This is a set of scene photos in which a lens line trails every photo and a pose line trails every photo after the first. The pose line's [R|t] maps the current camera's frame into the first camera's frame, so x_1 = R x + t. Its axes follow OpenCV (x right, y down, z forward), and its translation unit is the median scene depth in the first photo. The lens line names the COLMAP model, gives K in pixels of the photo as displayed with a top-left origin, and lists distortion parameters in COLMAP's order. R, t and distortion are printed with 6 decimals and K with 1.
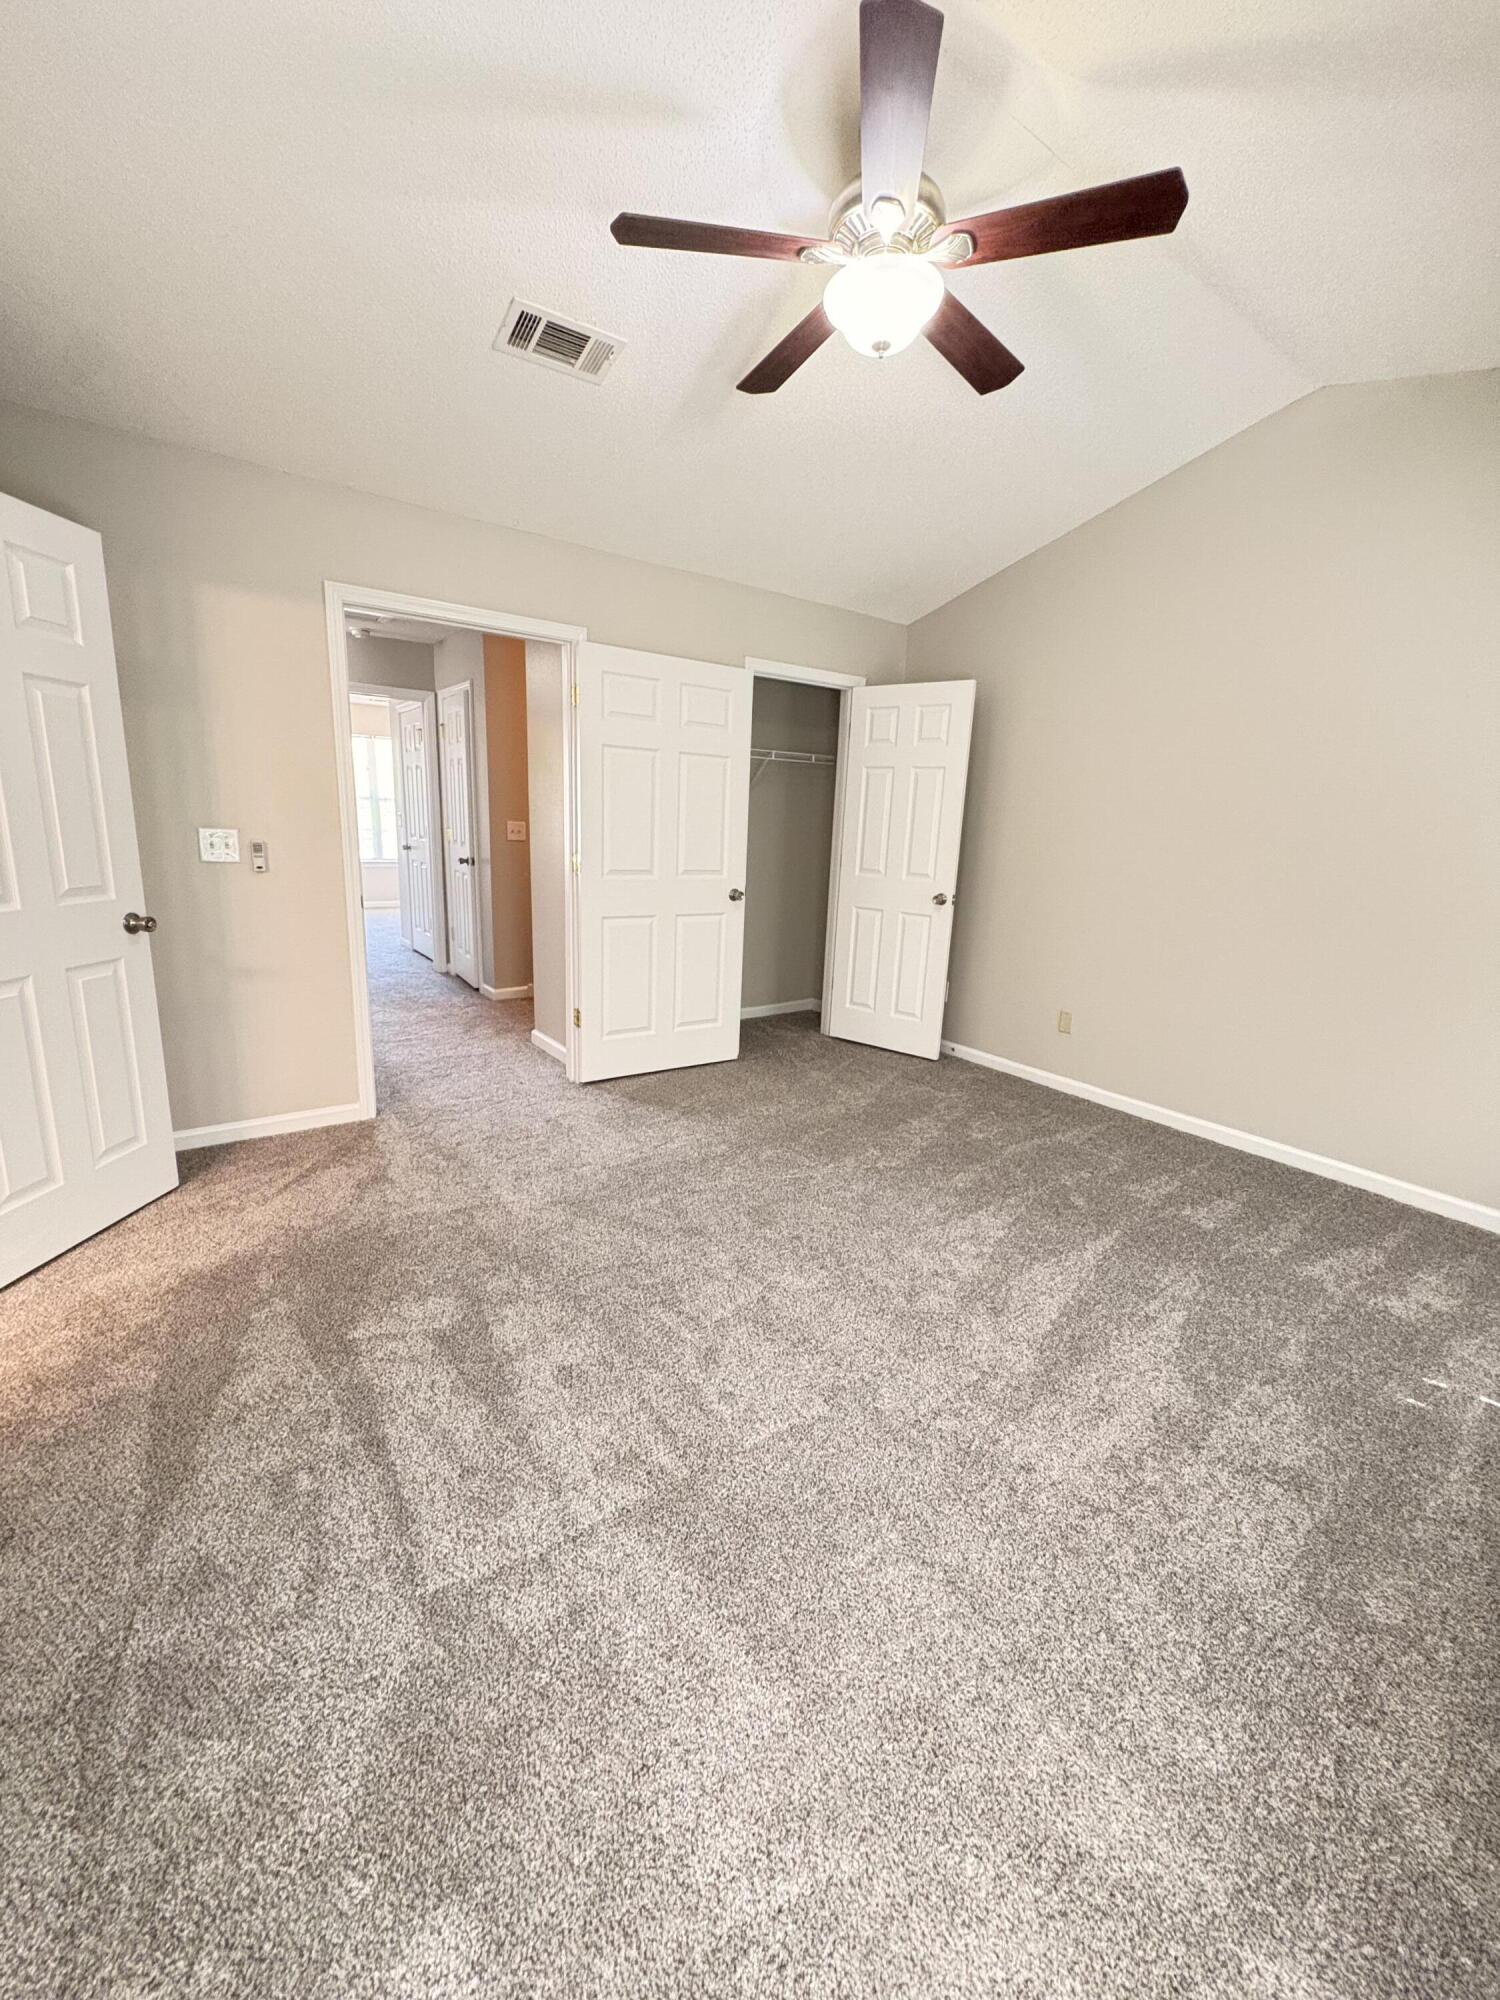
lens RADIAL K [[798.7, 0, 750.0], [0, 798.7, 1000.0], [0, 0, 1]] dist [0.000394, 0.000073]
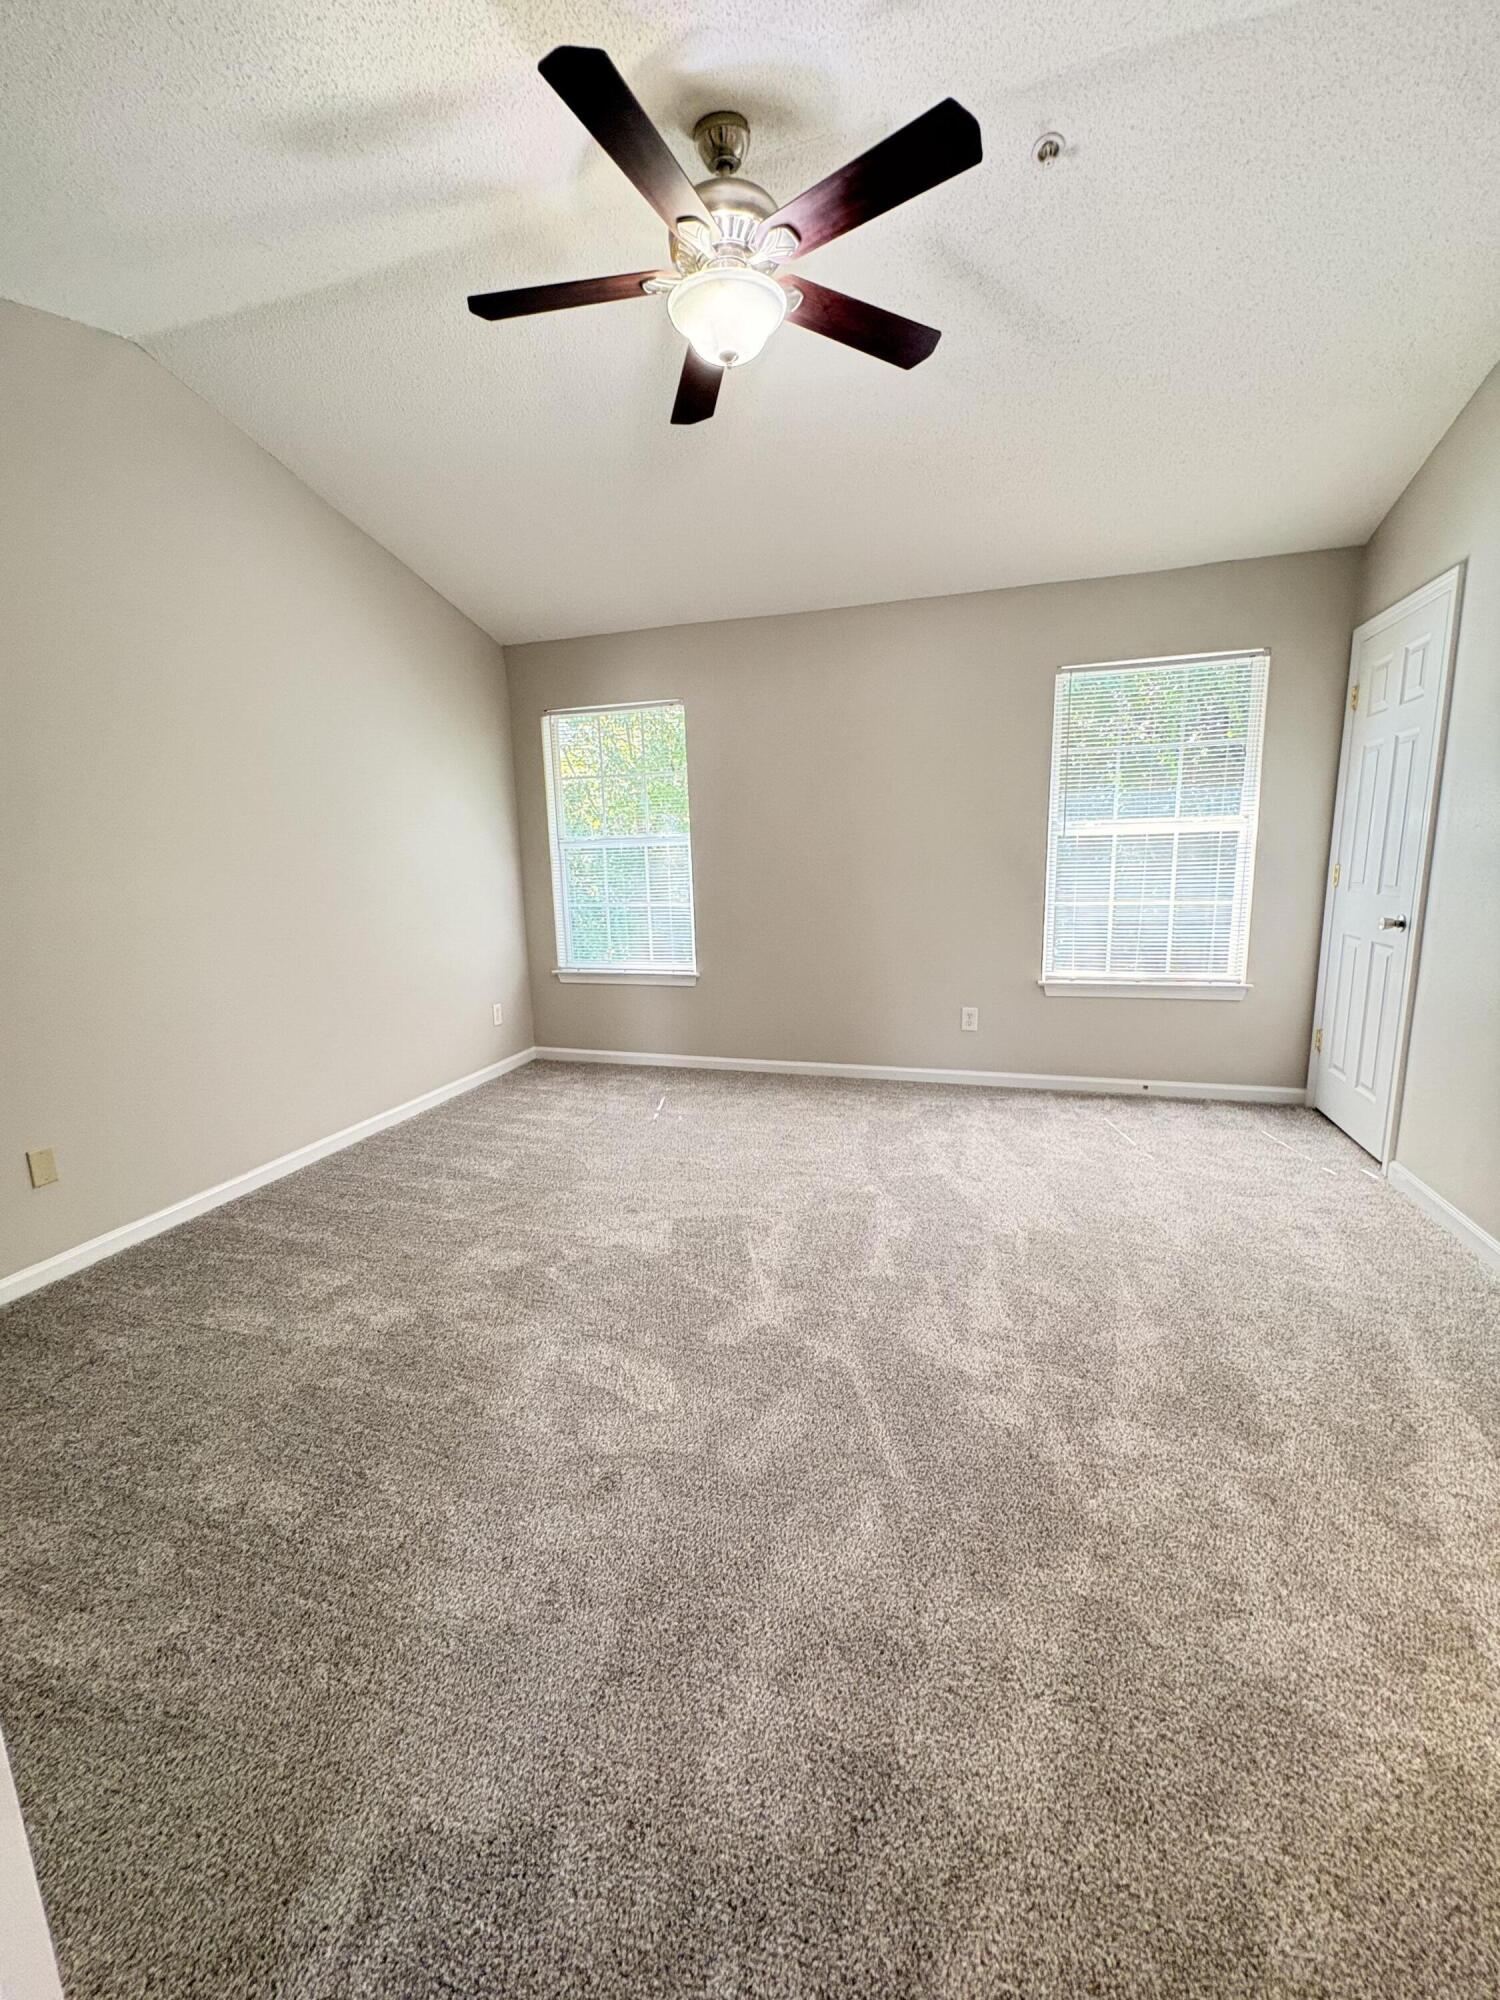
lens RADIAL K [[798.7, 0, 750.0], [0, 798.7, 1000.0], [0, 0, 1]] dist [0.000394, 0.000073]
pose [[-0.608089, -0.160873, 0.777398, -0.556278], [0.171974, 0.929305, 0.326828, -0.282529], [-0.775018, 0.332433, -0.537434, 1.286760]]
